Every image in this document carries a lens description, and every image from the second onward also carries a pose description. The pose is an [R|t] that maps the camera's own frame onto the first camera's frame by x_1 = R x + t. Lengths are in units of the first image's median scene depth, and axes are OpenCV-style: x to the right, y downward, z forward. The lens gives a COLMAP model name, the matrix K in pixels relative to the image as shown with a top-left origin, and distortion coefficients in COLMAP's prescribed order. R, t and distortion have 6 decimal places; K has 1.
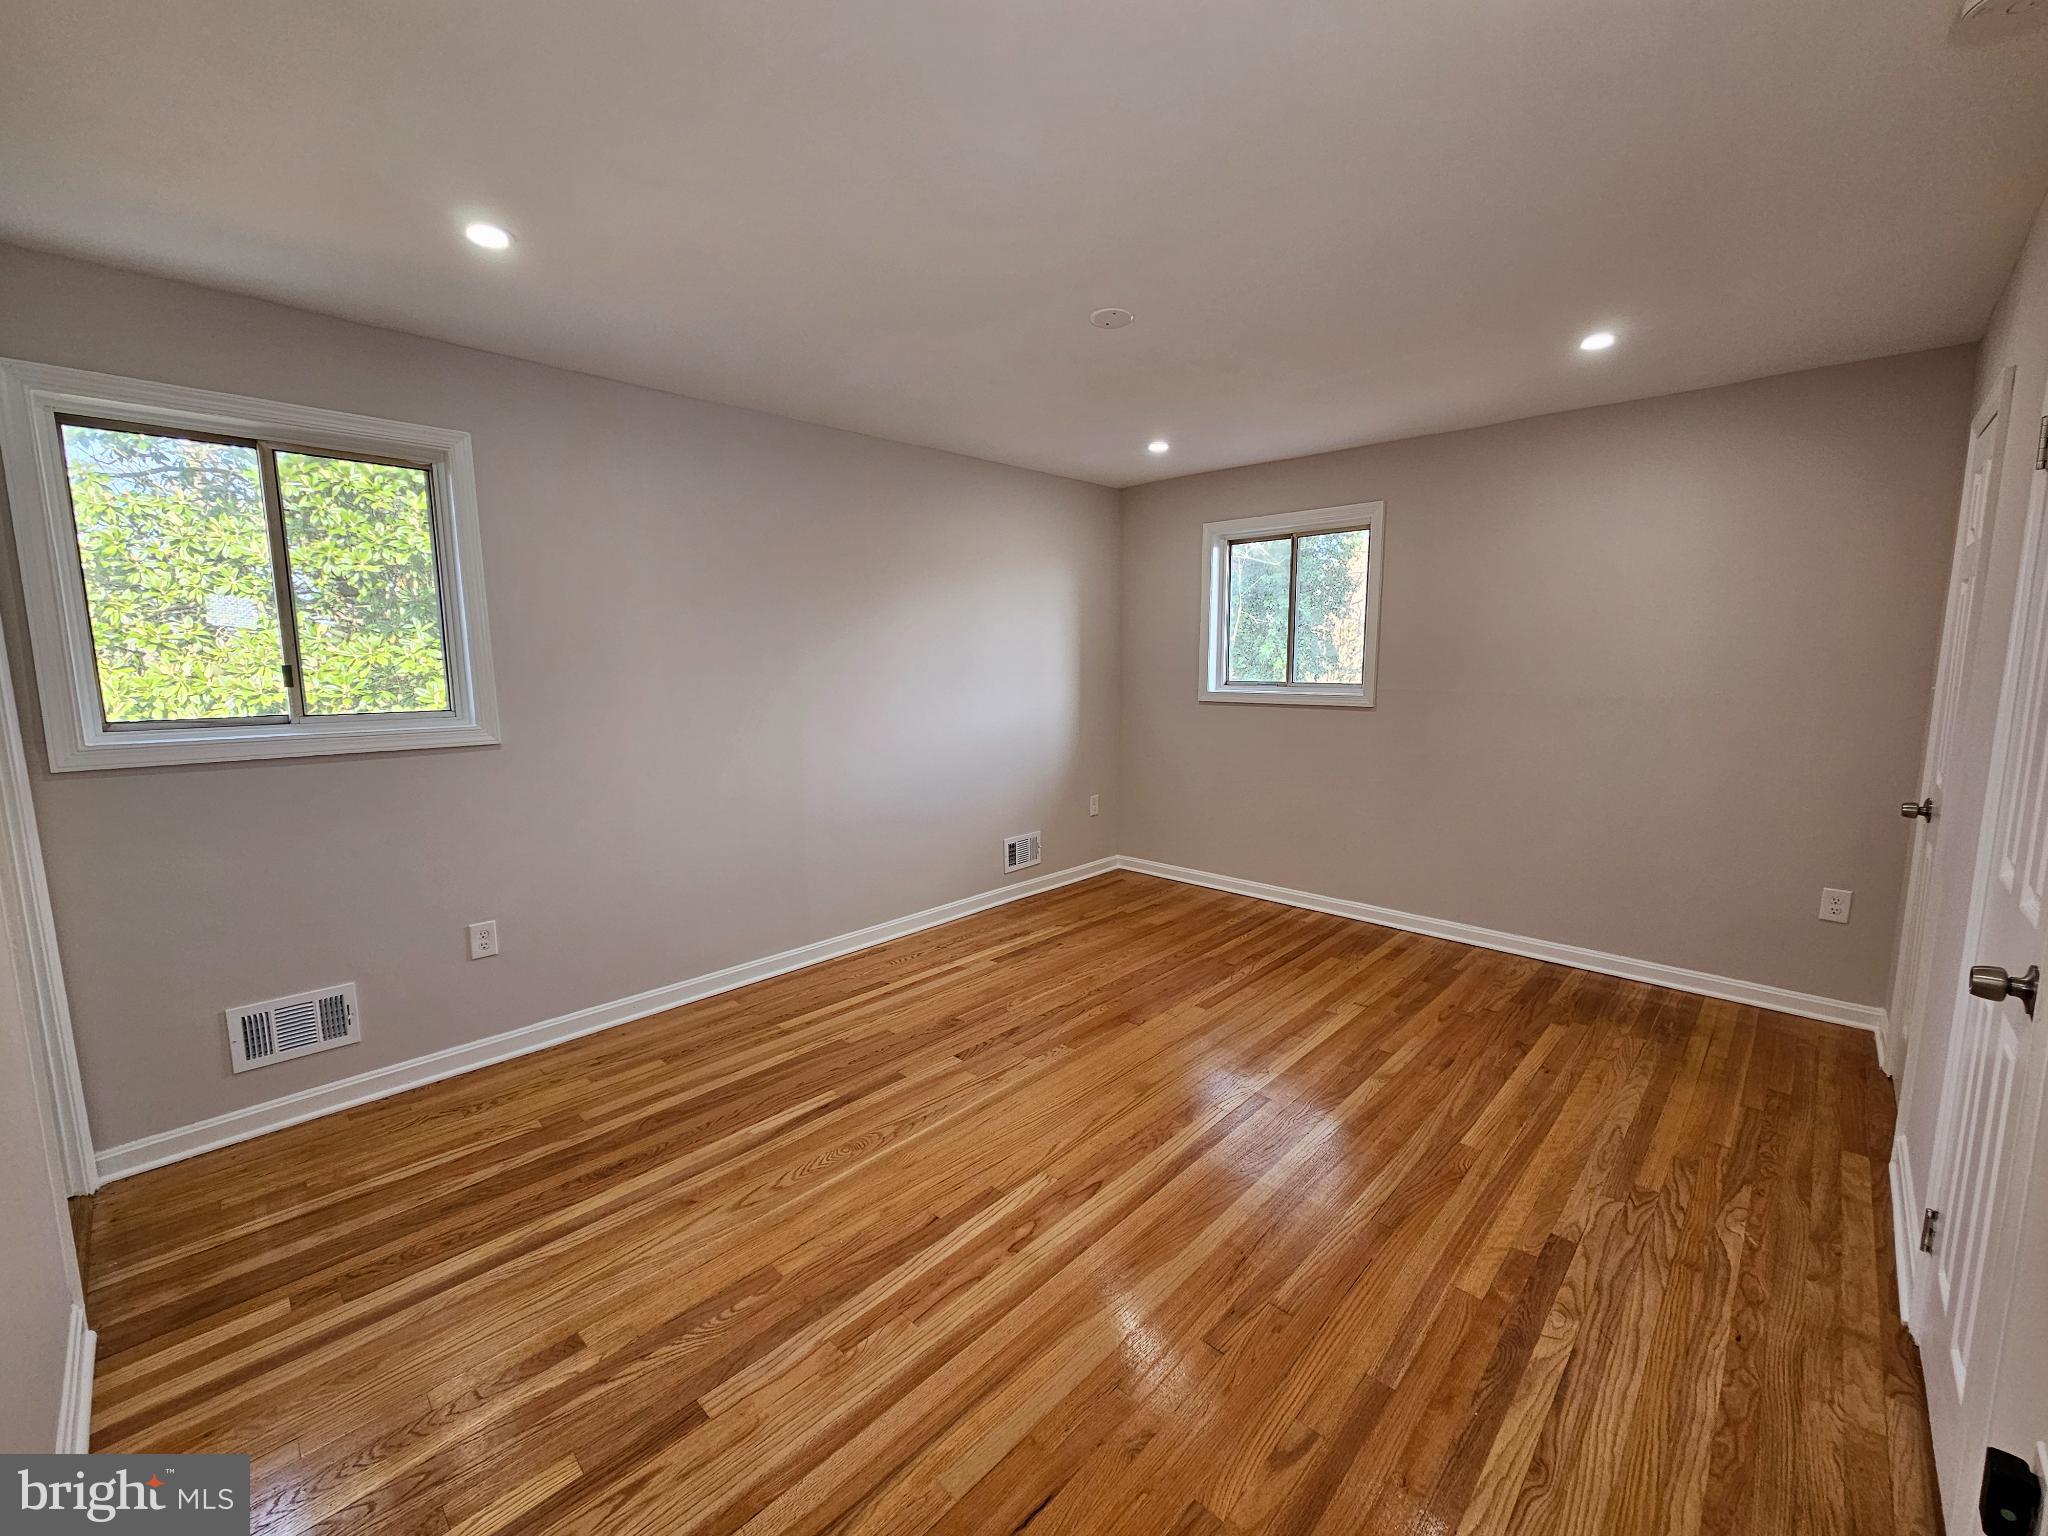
lens RADIAL K [[841.7, 0, 1018.1], [0, 841.7, 770.3], [0, 0, 1]] dist [0.000773, -0.000085]
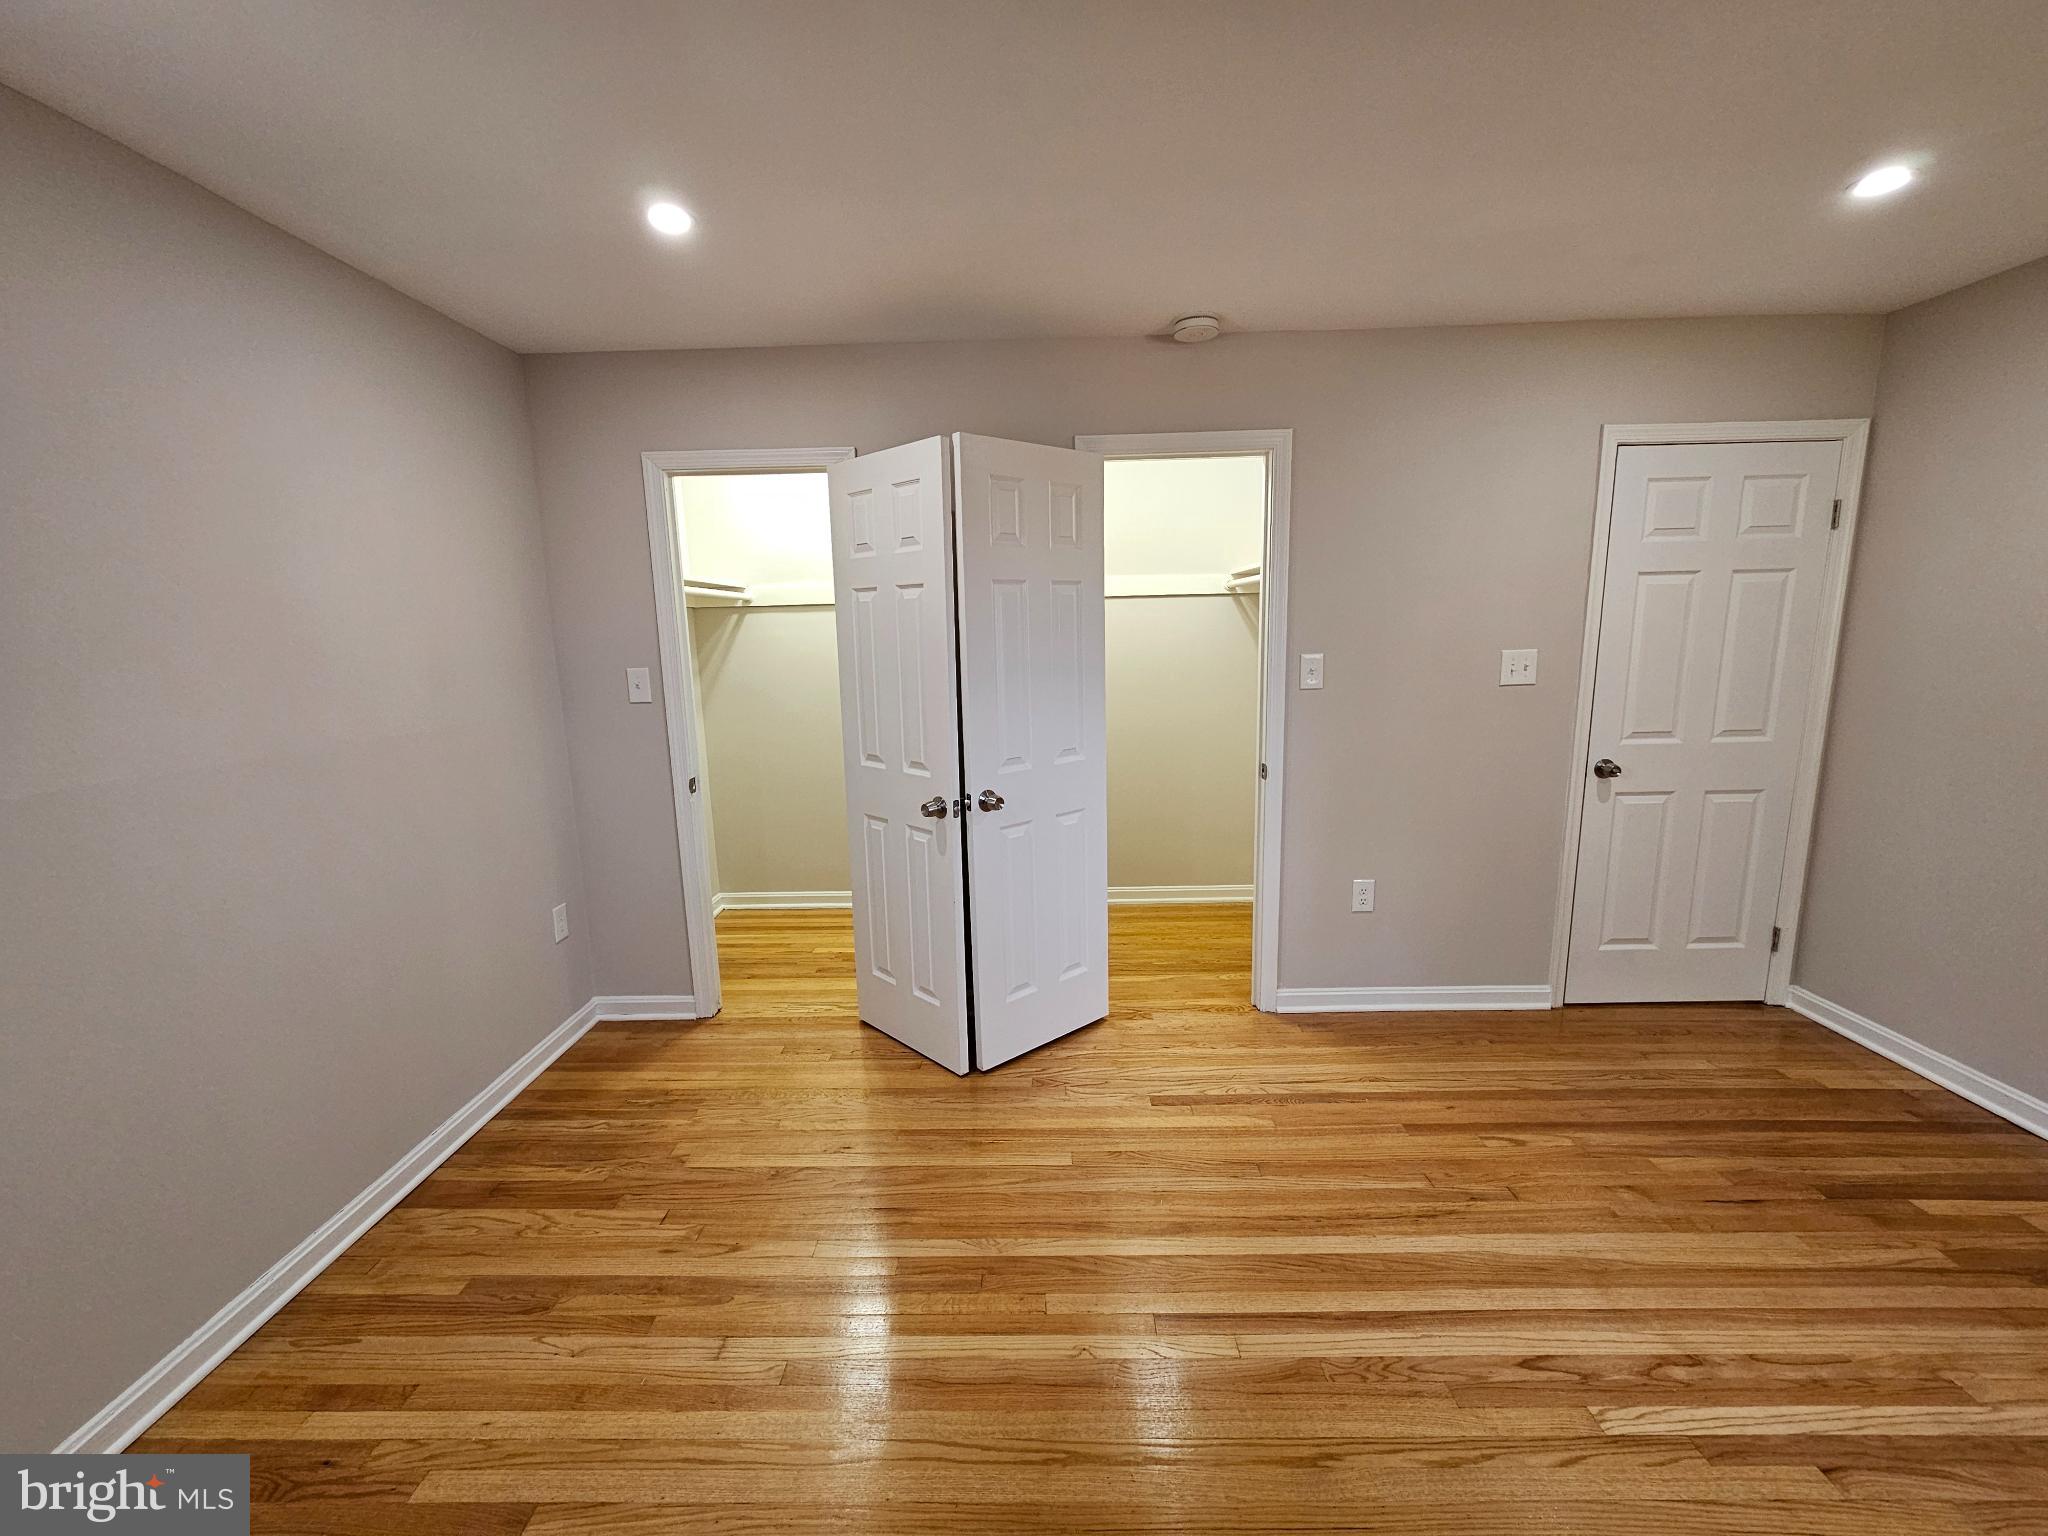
lens RADIAL K [[841.7, 0, 1018.1], [0, 841.7, 770.3], [0, 0, 1]] dist [0.000773, -0.000085]
pose [[-0.682193, -0.104829, 0.723619, -0.068974], [0.127538, 0.957437, 0.258938, -0.218629], [-0.719963, 0.268934, -0.639787, 1.411604]]
